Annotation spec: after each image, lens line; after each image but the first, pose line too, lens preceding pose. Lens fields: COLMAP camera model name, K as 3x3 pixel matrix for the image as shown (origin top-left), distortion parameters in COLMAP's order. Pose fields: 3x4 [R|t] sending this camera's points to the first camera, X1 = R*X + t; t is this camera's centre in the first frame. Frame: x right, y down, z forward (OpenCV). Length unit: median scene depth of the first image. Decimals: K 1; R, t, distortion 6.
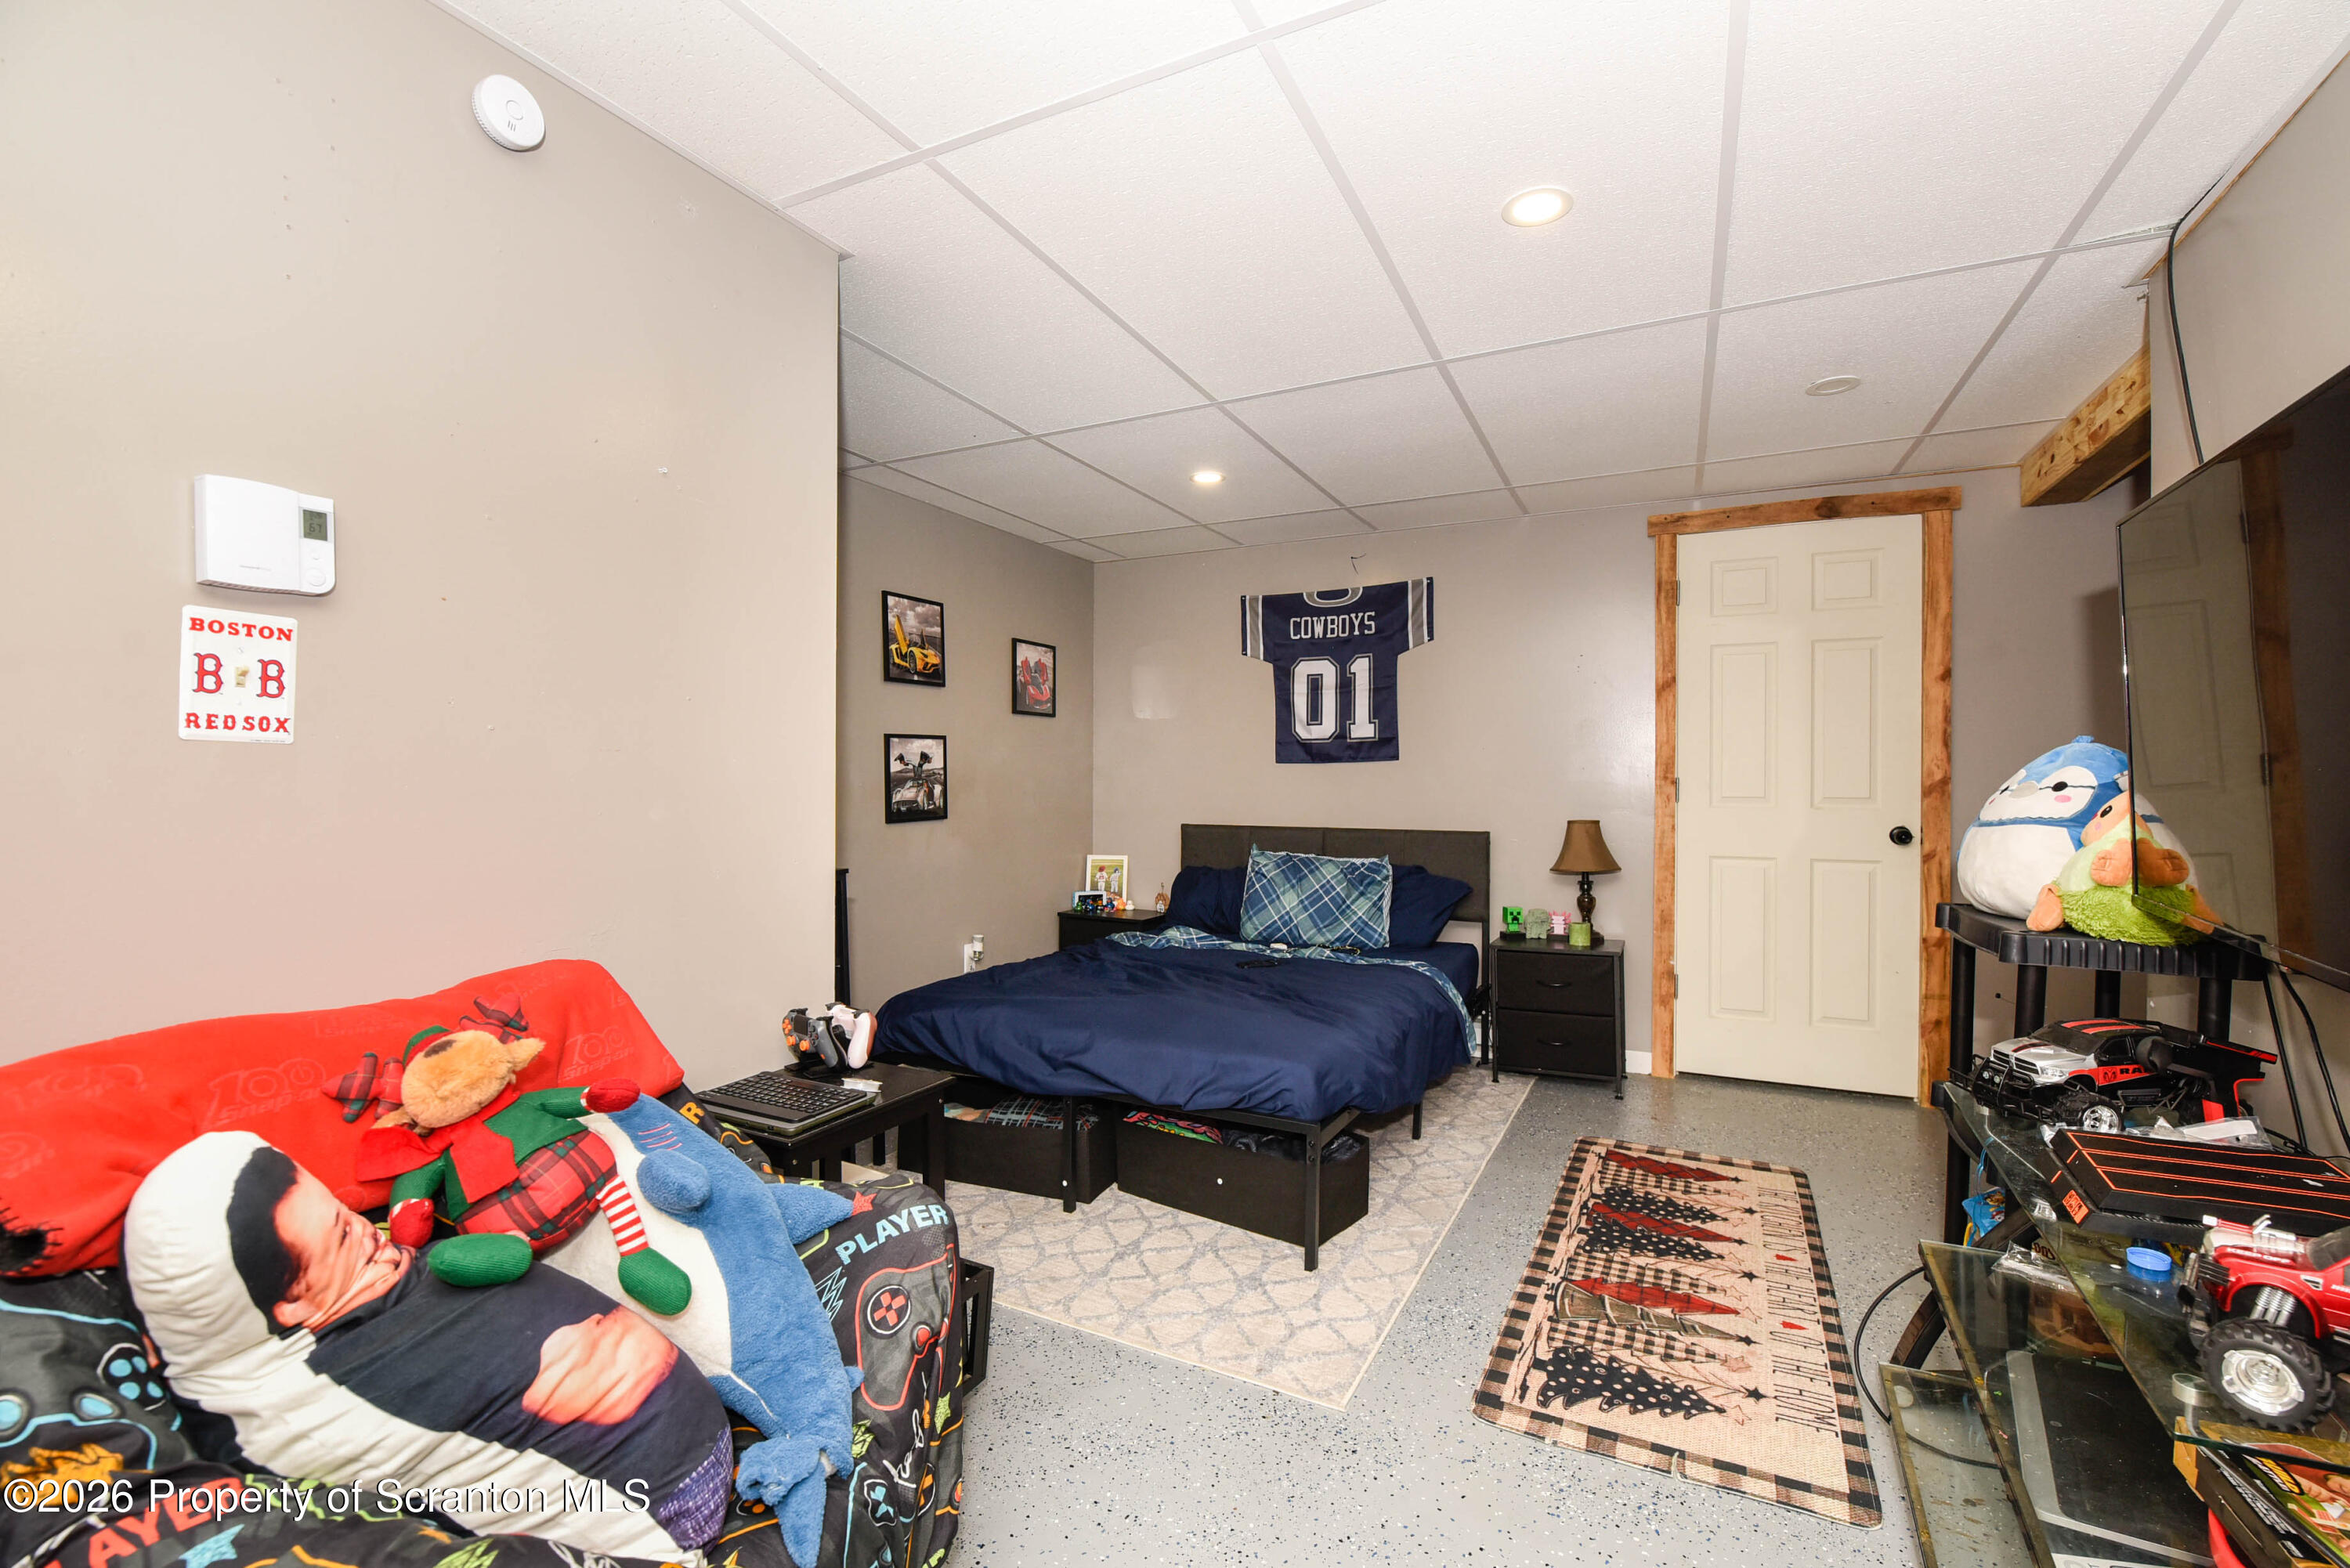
lens RADIAL K [[1018.8, 0, 1174.8], [0, 1018.8, 788.1], [0, 0, 1]] dist [-0.011172, -0.000253]
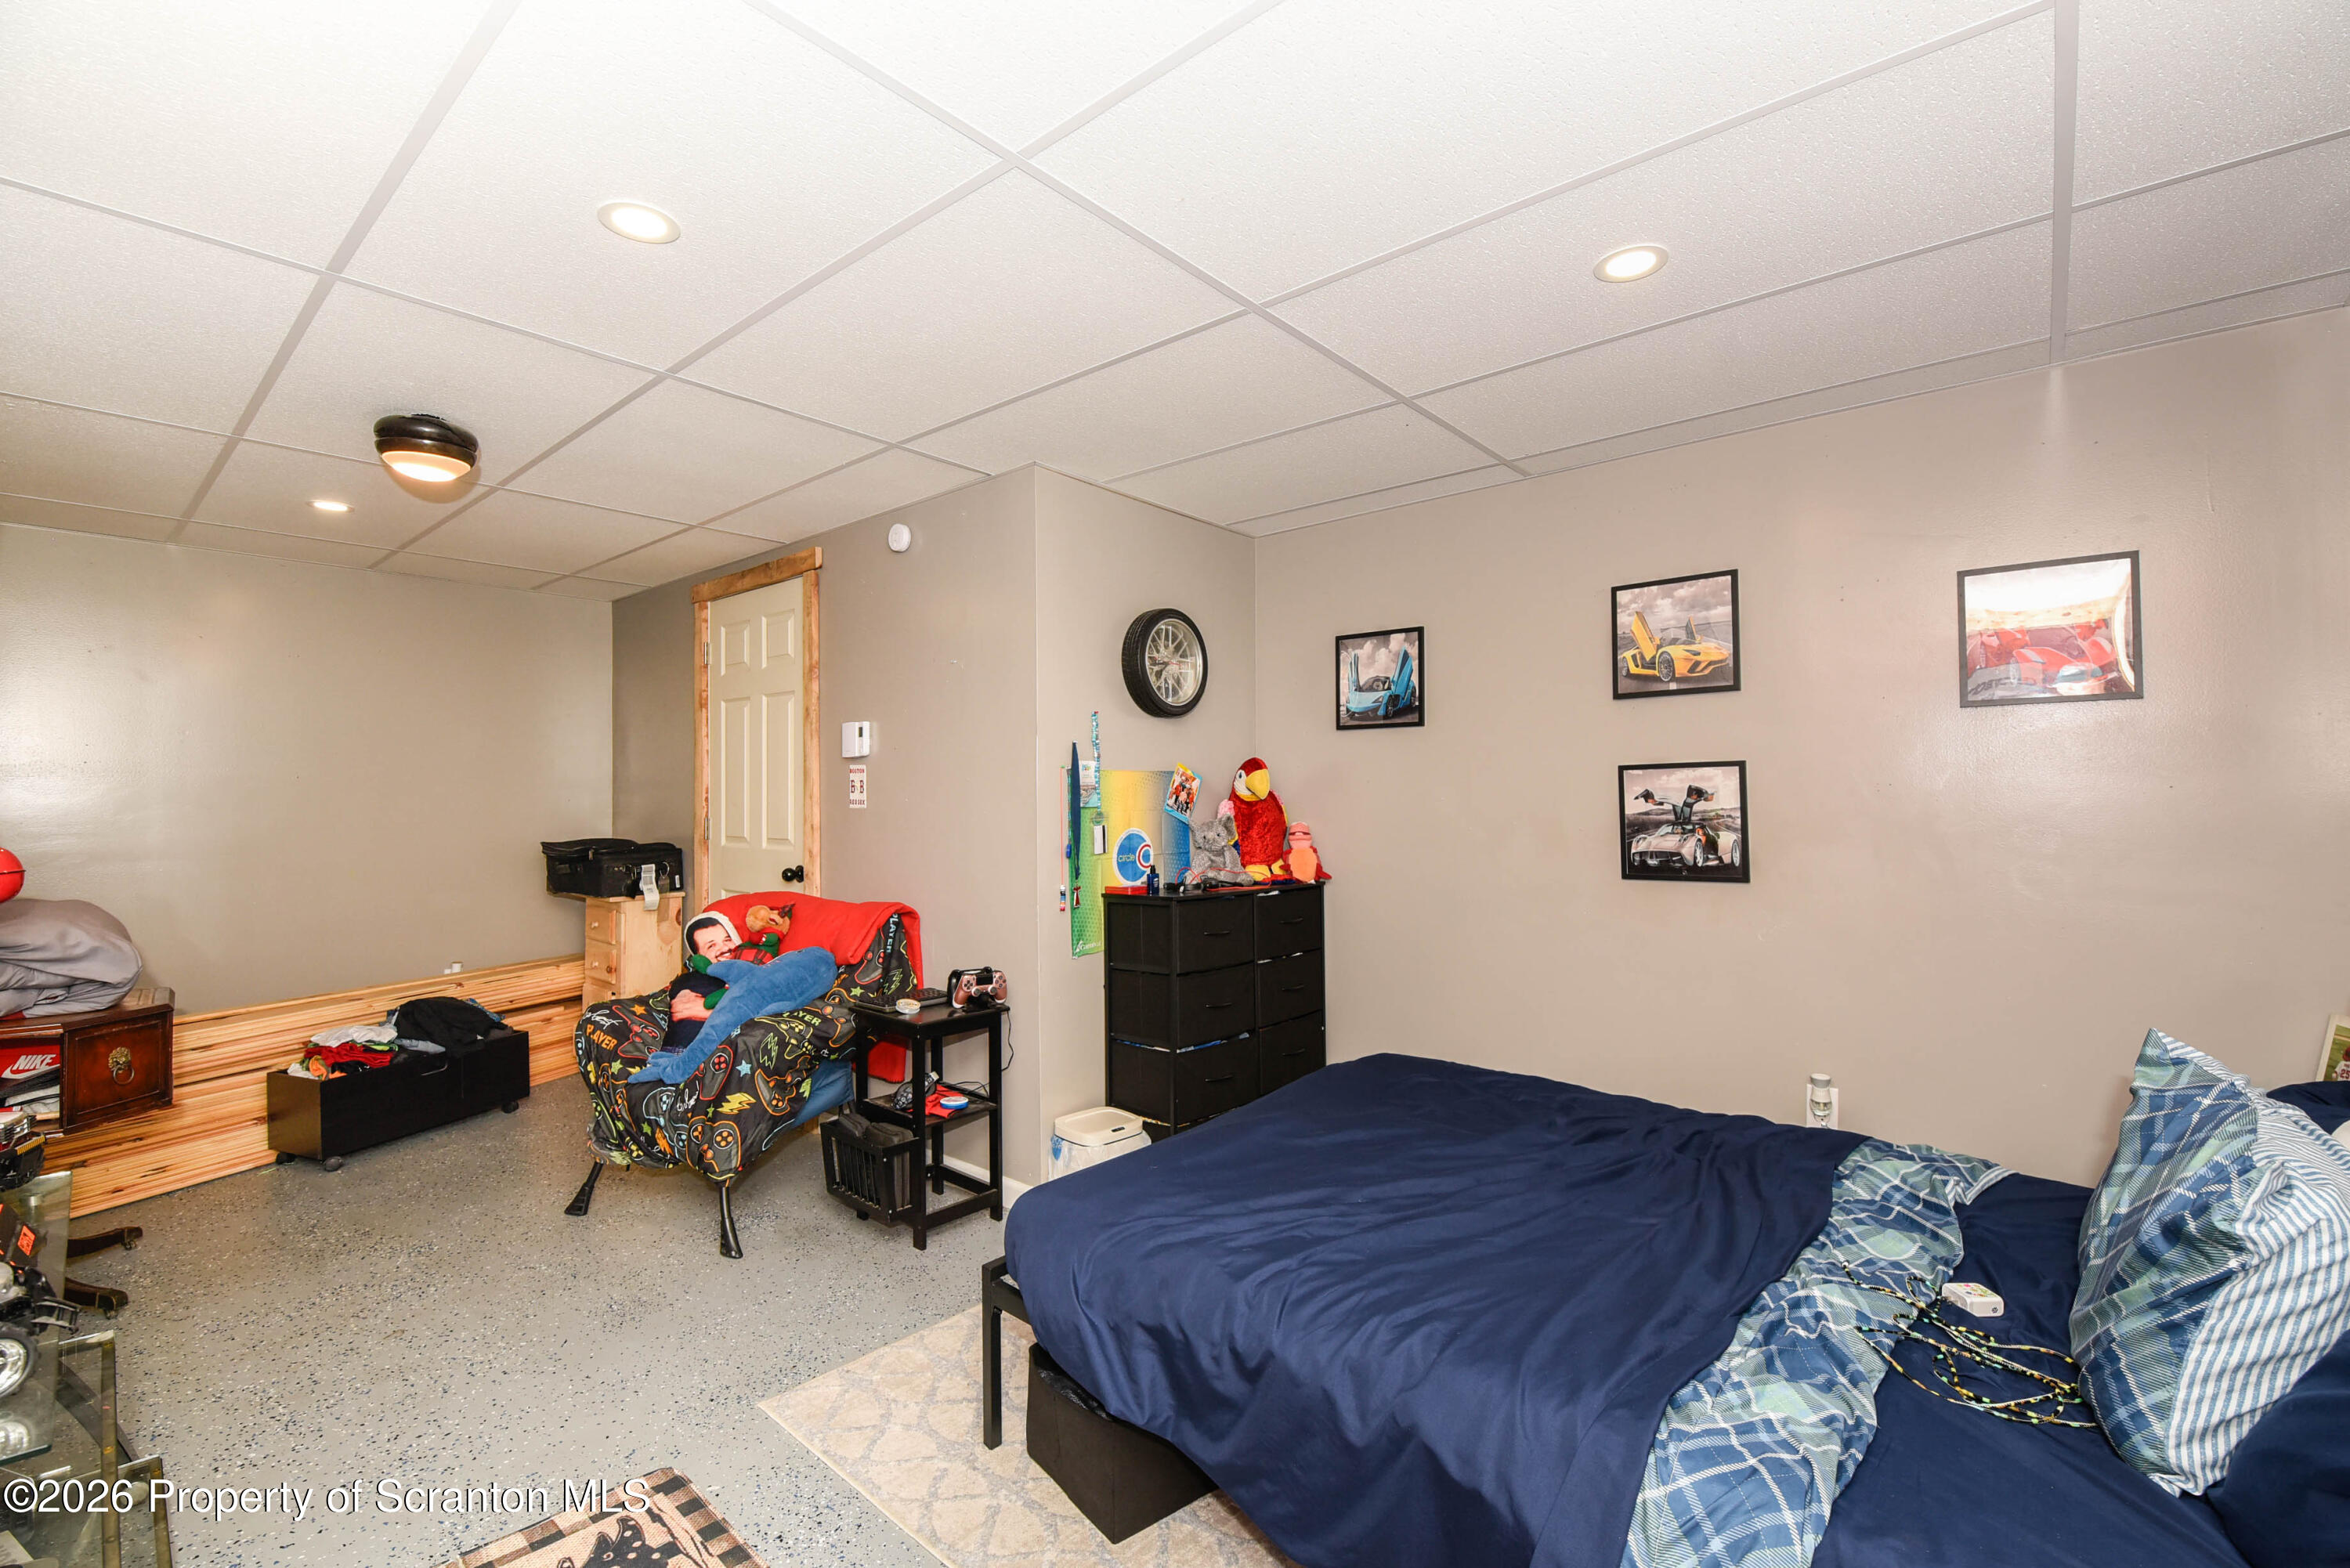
lens RADIAL K [[1018.8, 0, 1175.1], [0, 1018.8, 780.3], [0, 0, 1]] dist [-0.011172, -0.000253]
pose [[-0.253798, -0.011979, -0.967183, 0.568014], [-0.003228, 0.999928, -0.011537, -0.031270], [0.967252, 0.000194, -0.253818, 0.859342]]
